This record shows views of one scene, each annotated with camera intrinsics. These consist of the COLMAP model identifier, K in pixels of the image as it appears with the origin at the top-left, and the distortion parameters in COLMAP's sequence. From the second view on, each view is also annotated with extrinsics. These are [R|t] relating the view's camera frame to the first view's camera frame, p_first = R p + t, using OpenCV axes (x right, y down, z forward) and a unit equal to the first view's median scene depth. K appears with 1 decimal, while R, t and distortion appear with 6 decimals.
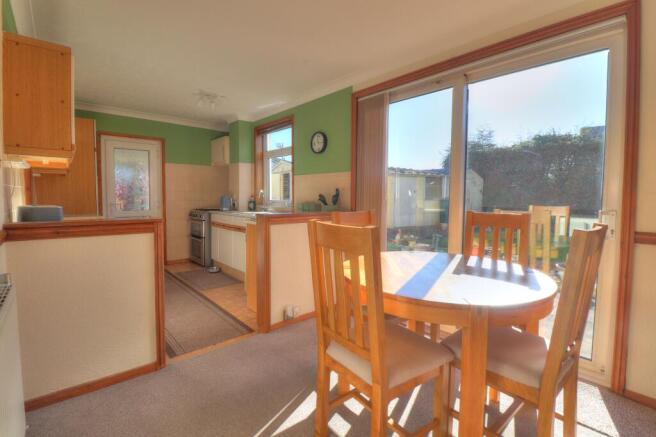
lens RADIAL K [[309.7, 0, 325.5], [0, 309.7, 215.7], [0, 0, 1]] dist [-0.004145, -0.000703]
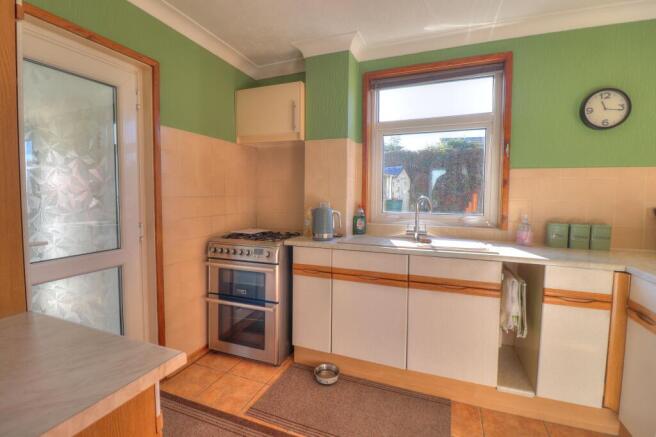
lens RADIAL K [[309.7, 0, 329.0], [0, 309.7, 213.9], [0, 0, 1]] dist [-0.004145, -0.000703]
pose [[0.891496, -0.027589, 0.452188, -0.516004], [0.027603, 0.999597, 0.006568, -0.055304], [-0.452188, 0.006626, 0.891898, 0.561650]]
